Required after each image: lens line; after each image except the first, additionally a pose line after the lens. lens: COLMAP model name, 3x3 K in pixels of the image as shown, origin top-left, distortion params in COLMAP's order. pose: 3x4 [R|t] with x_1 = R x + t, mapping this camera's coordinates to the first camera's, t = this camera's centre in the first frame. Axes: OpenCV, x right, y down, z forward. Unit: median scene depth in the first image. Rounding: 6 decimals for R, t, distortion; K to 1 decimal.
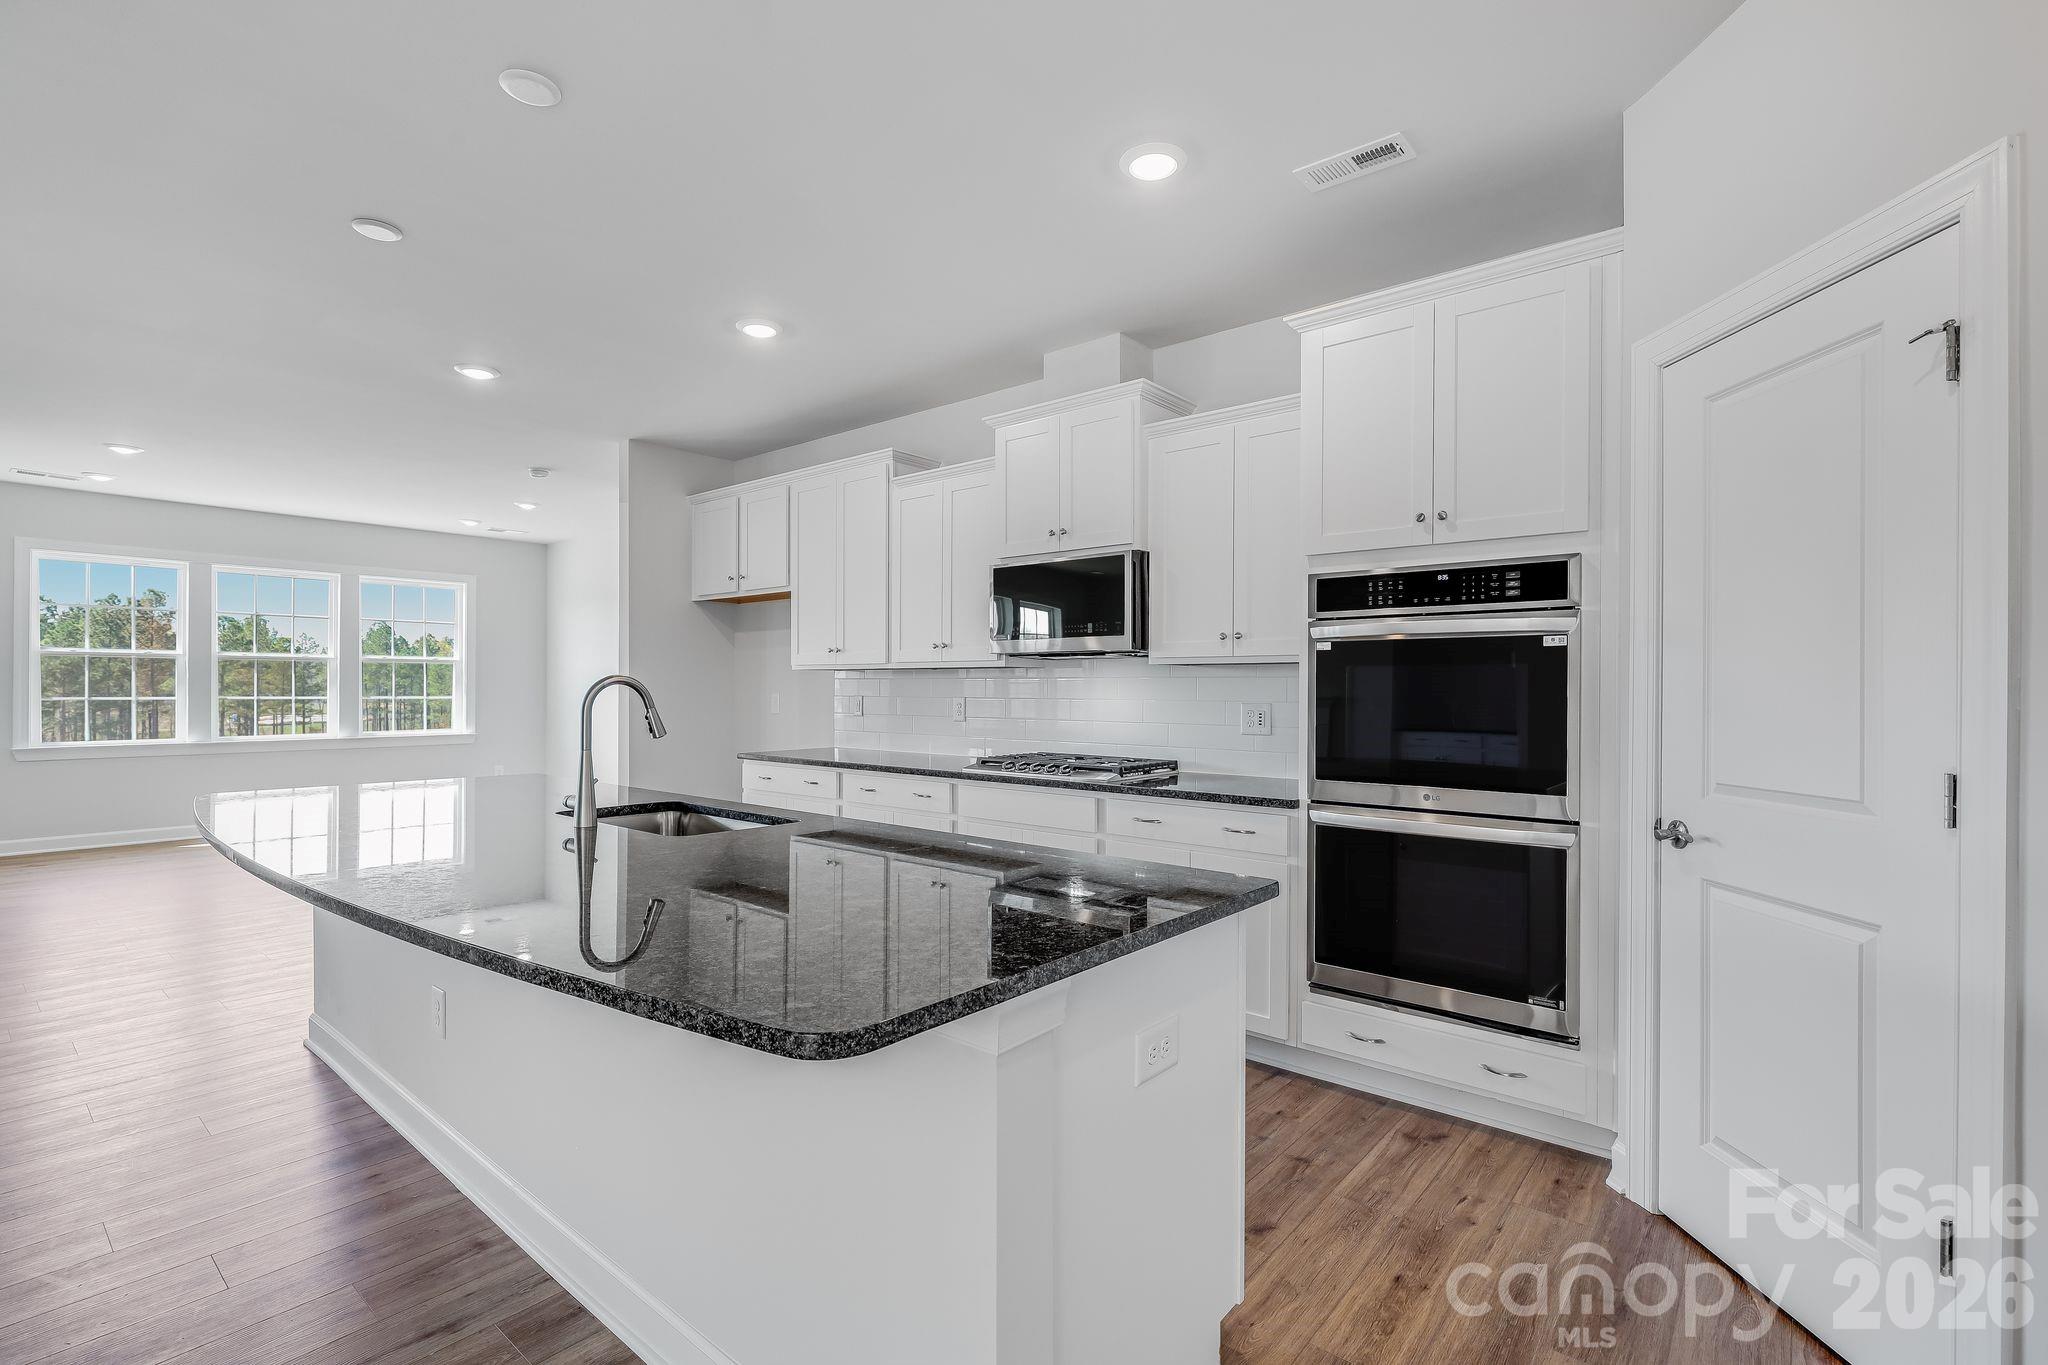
lens RADIAL K [[939.2, 0, 1026.4], [0, 939.2, 693.1], [0, 0, 1]] dist [0.003453, 0.000698]
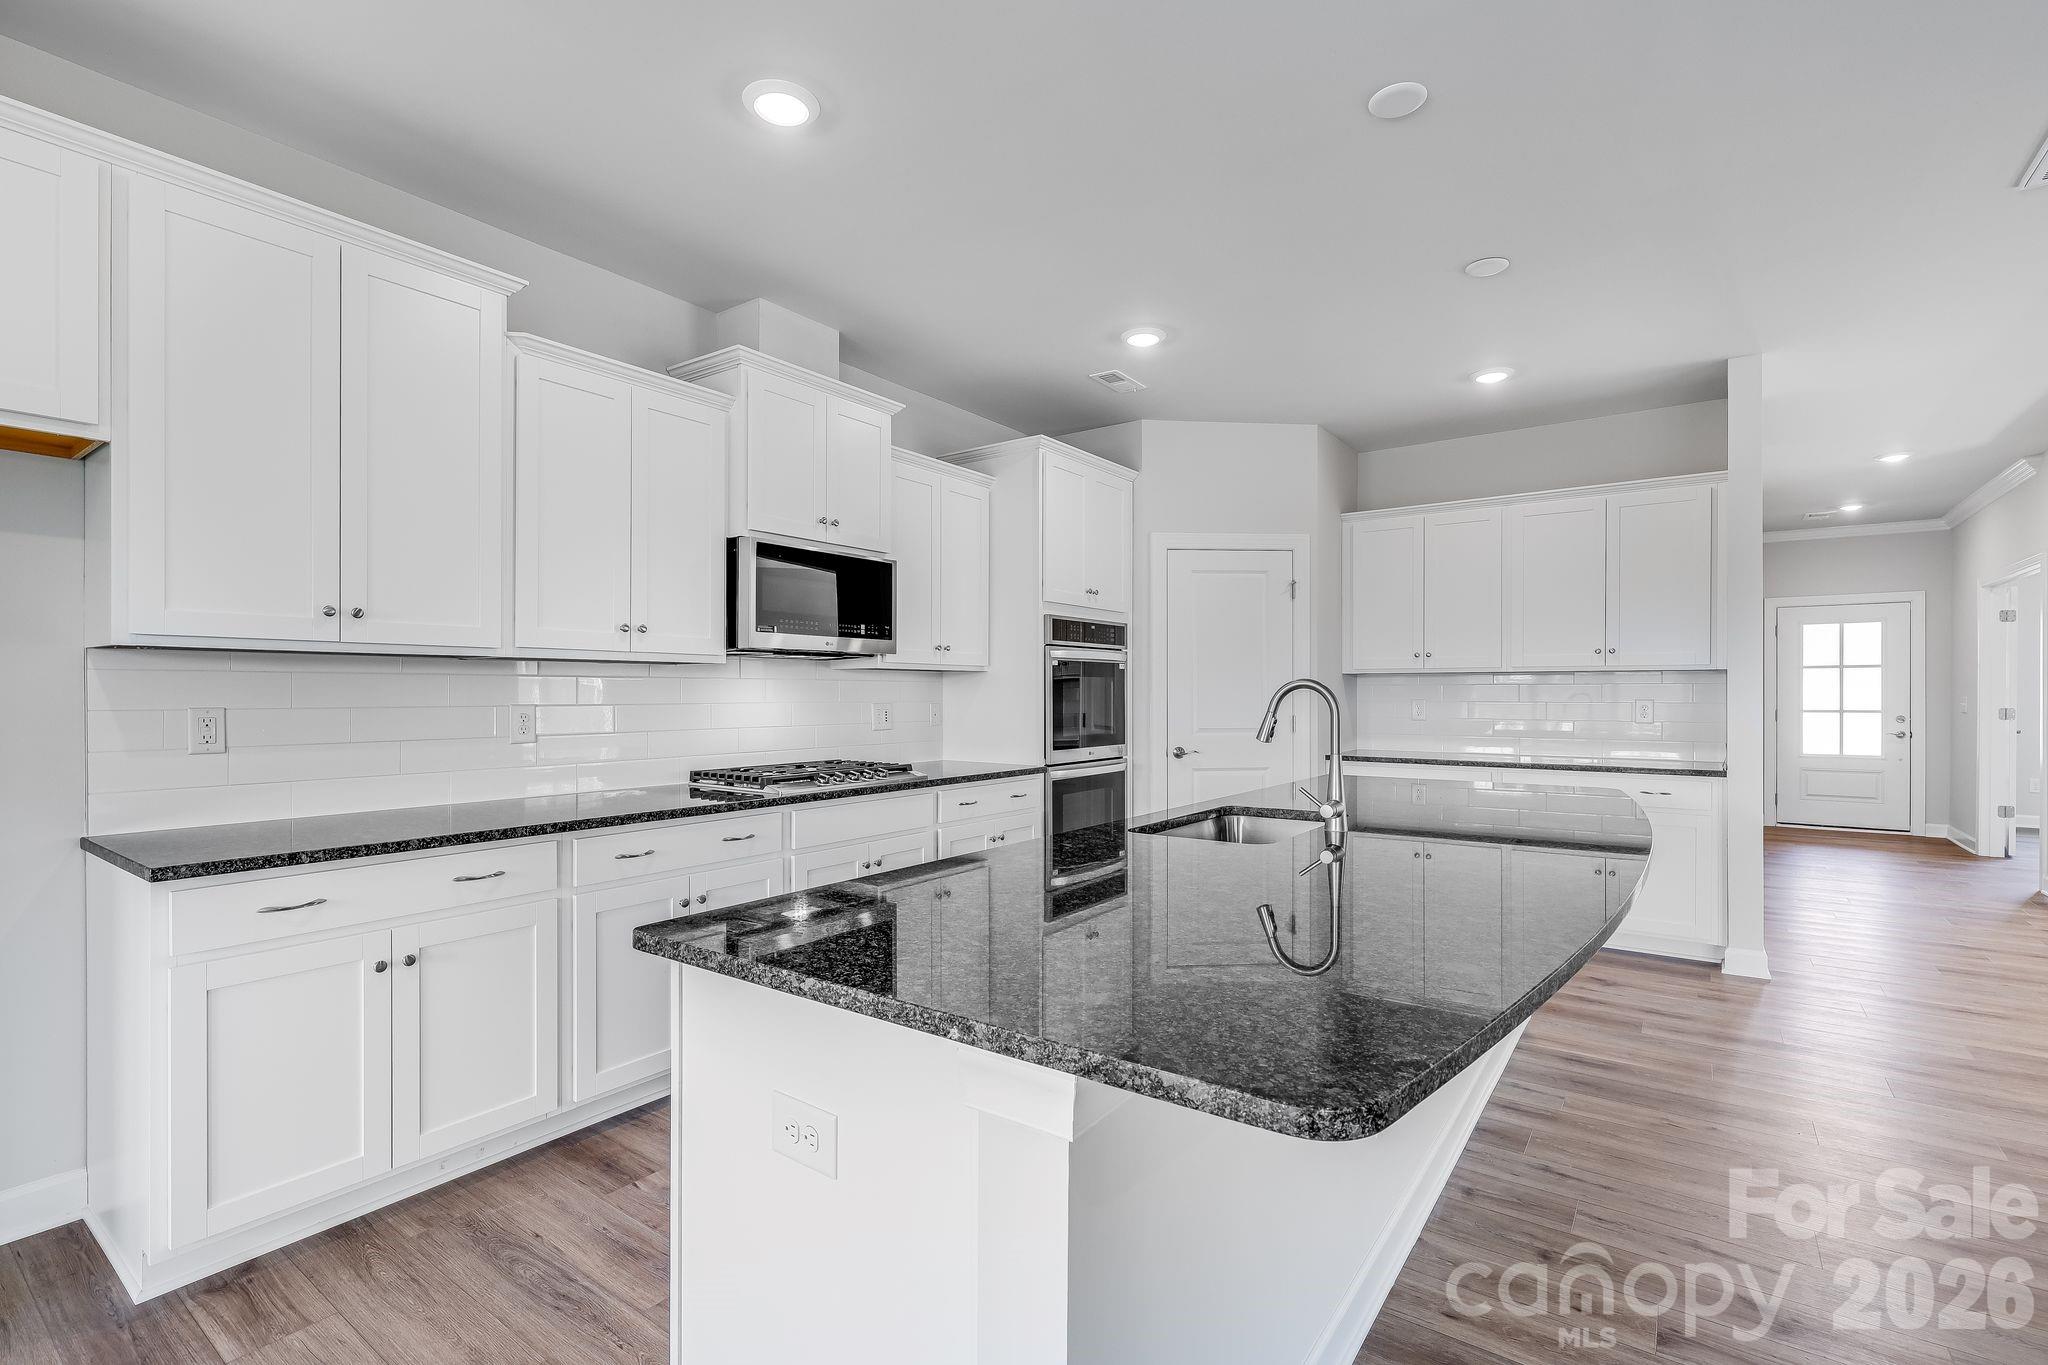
lens RADIAL K [[920.0, 0, 1031.2], [0, 920.0, 691.0], [0, 0, 1]] dist [0.001359, 0.000054]
pose [[-0.075095, -0.003491, 0.997170, -0.912193], [0.004057, 0.999985, 0.003806, -0.007686], [-0.997168, 0.004331, -0.075080, 0.895394]]
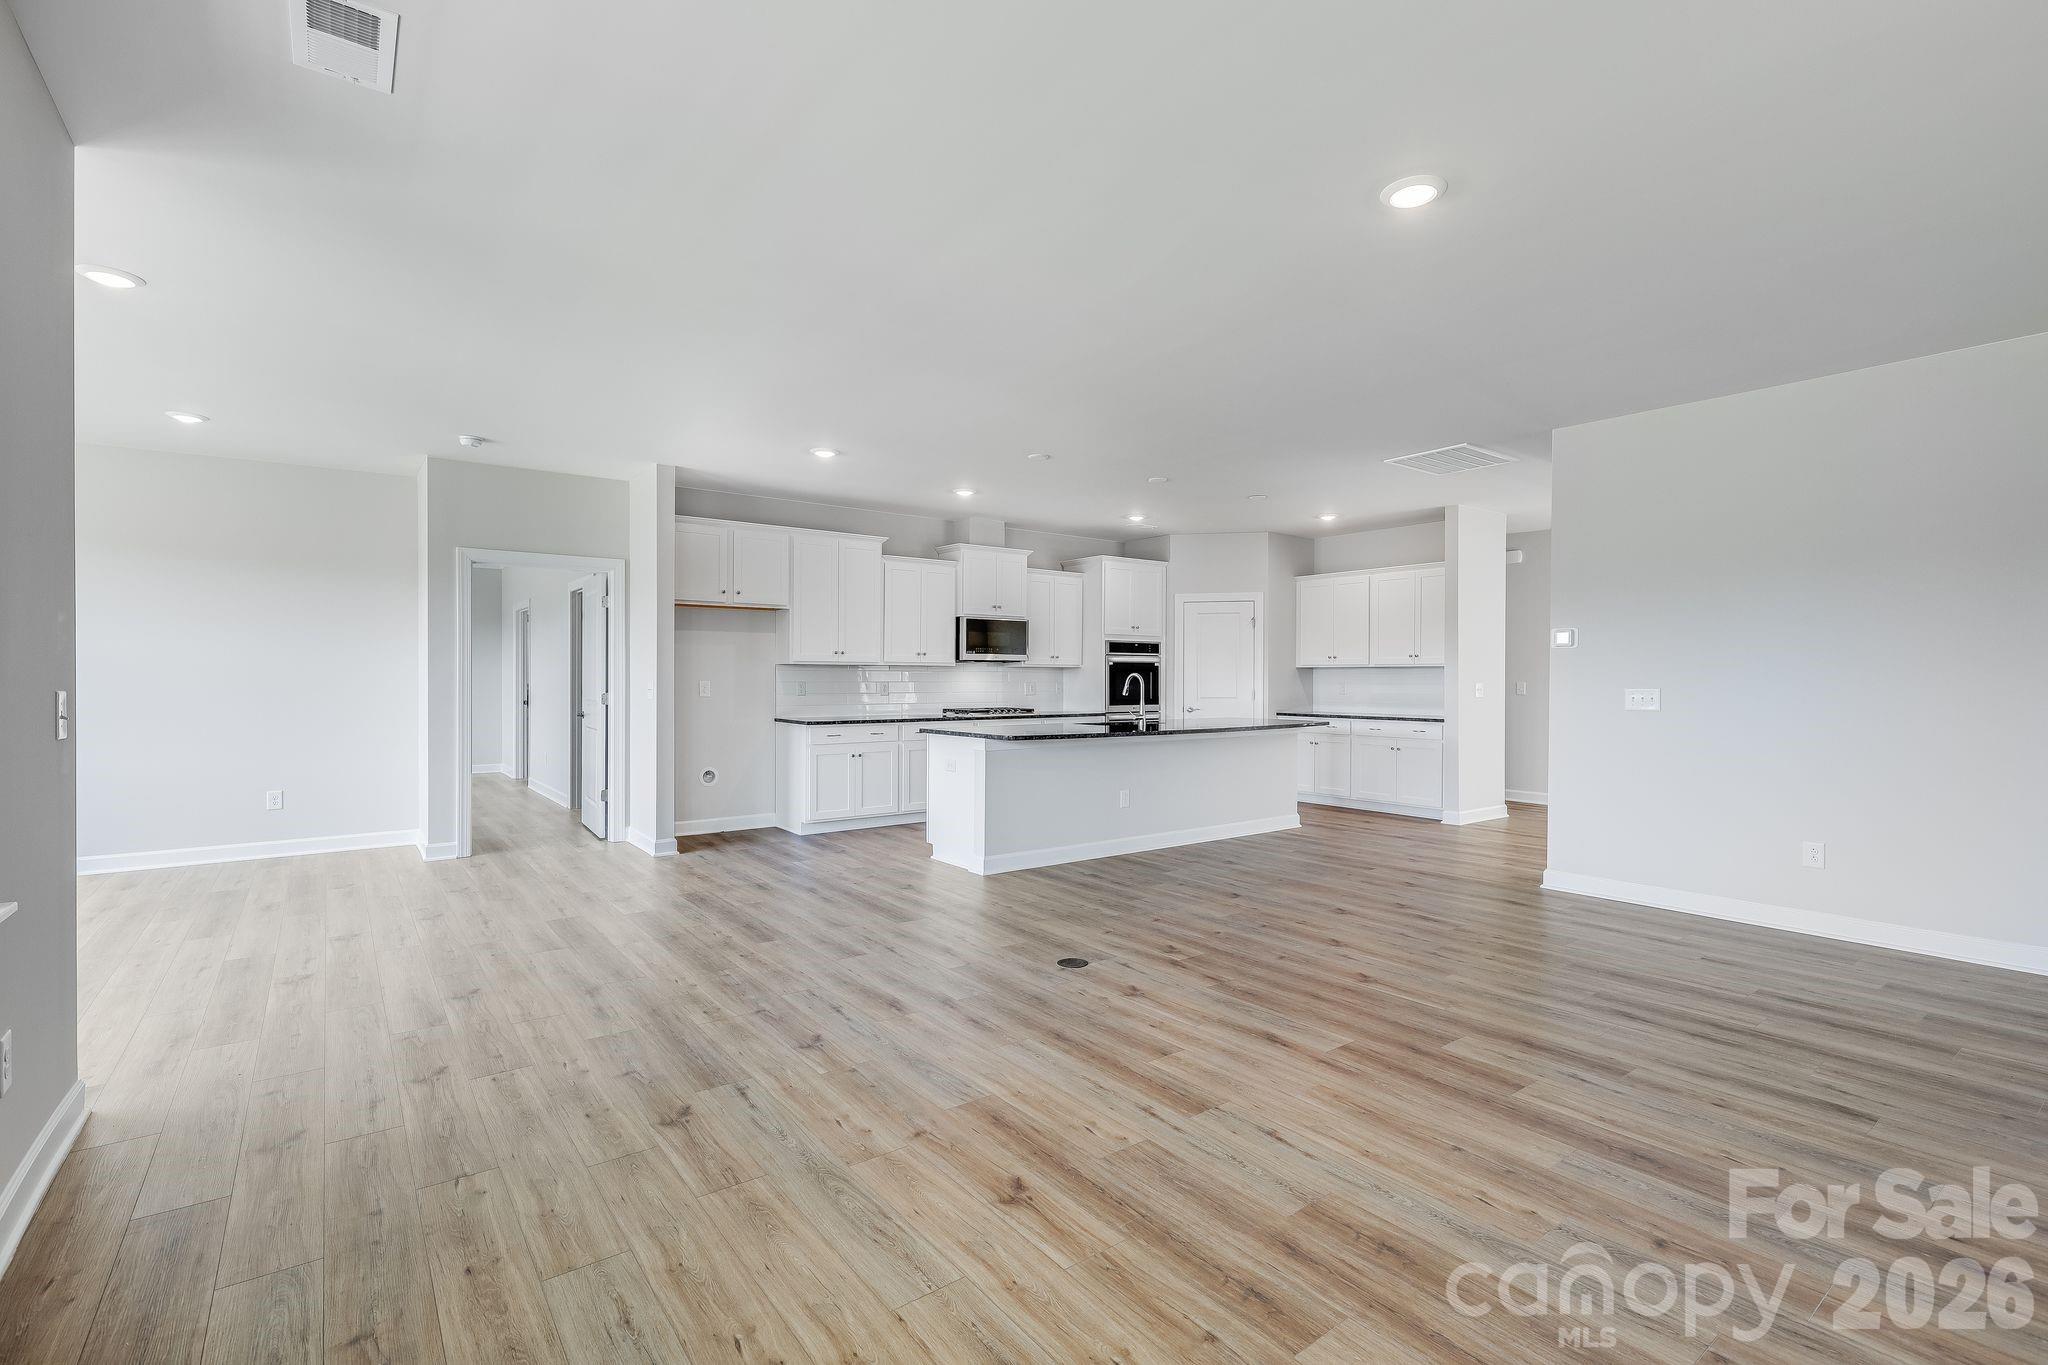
lens RADIAL K [[920.0, 0, 1038.5], [0, 920.0, 672.2], [0, 0, 1]] dist [0.001359, 0.000054]
pose [[0.221161, 0.002162, 0.975235, -2.144984], [0.004126, 0.999987, -0.003153, -0.009234], [-0.975228, 0.004721, 0.221150, 0.430763]]
